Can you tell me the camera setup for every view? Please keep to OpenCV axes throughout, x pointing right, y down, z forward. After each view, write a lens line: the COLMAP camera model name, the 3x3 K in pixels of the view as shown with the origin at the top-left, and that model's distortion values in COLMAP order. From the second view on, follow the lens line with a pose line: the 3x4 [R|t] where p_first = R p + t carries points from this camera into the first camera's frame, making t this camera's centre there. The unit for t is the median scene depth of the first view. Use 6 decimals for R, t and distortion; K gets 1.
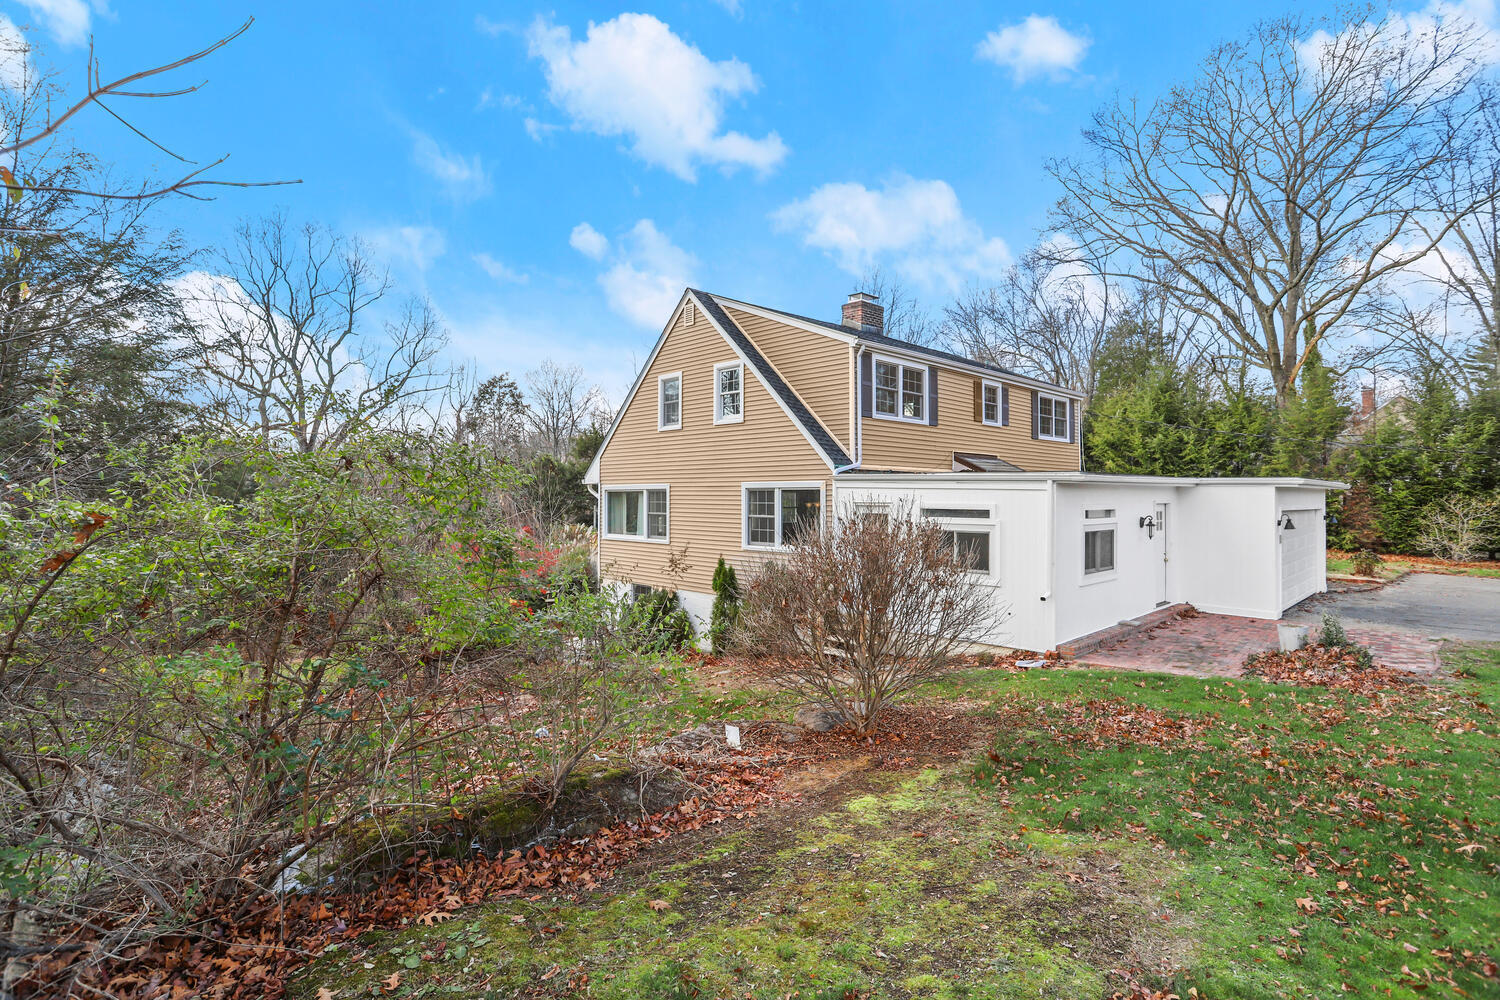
lens RADIAL K [[751.7, 0, 756.2], [0, 751.7, 480.3], [0, 0, 1]] dist [-0.078754, 0.038214]
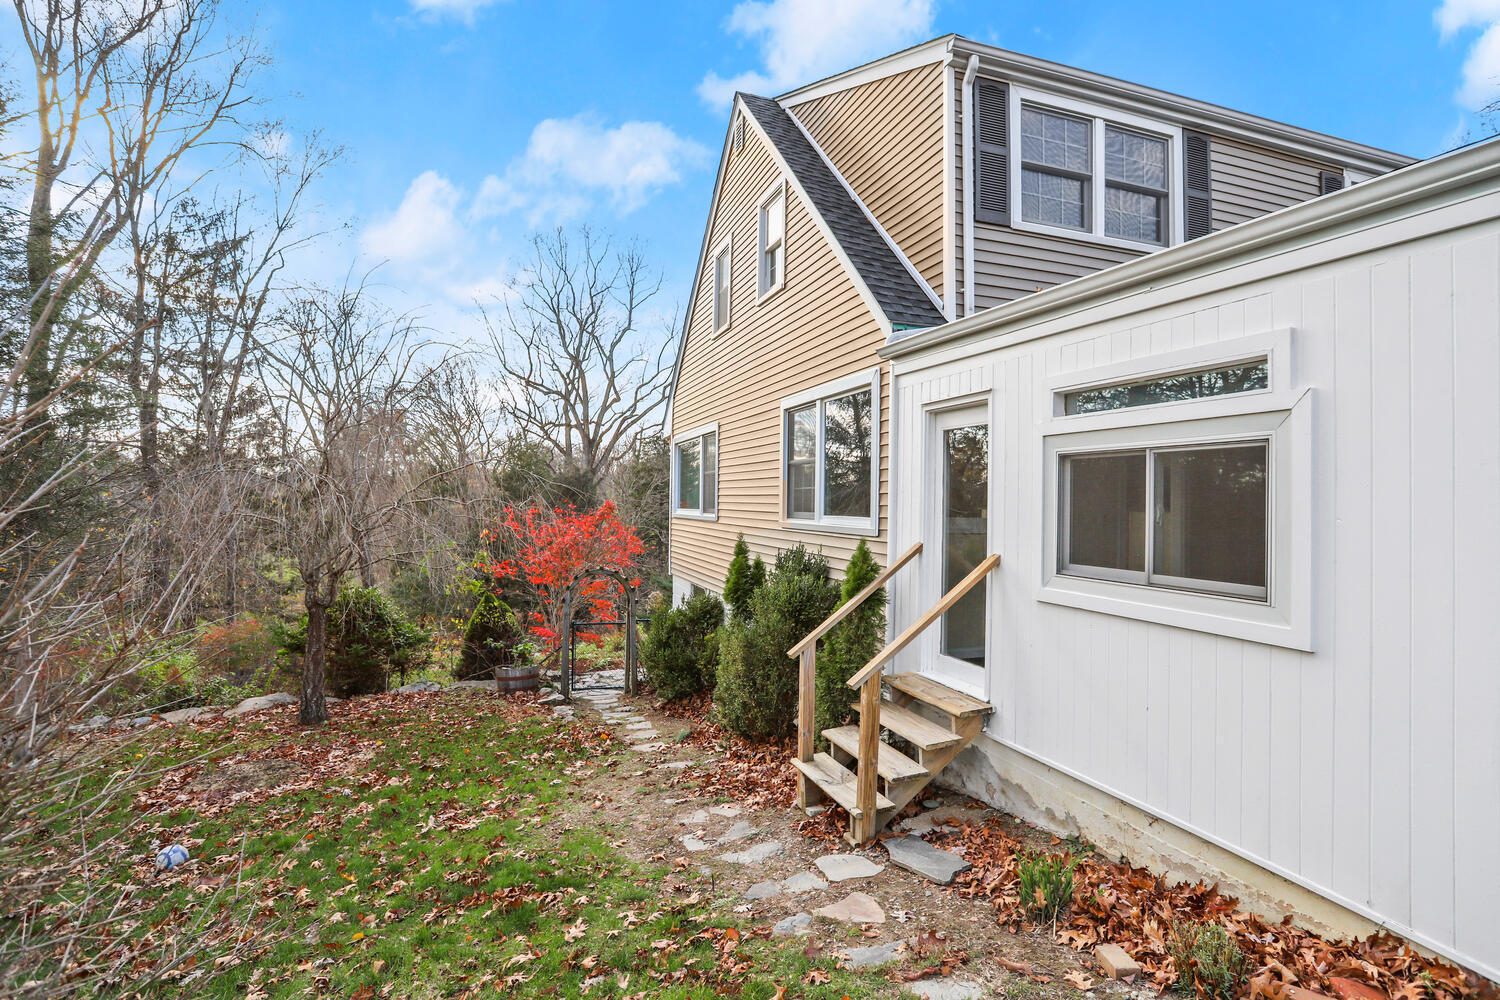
lens RADIAL K [[751.7, 0, 756.2], [0, 751.7, 480.3], [0, 0, 1]] dist [-0.078754, 0.038214]
pose [[0.901939, -0.001911, -0.431860, 0.210288], [-0.002209, 0.999957, -0.009039, 0.069513], [0.431858, 0.009107, 0.901896, 0.557942]]
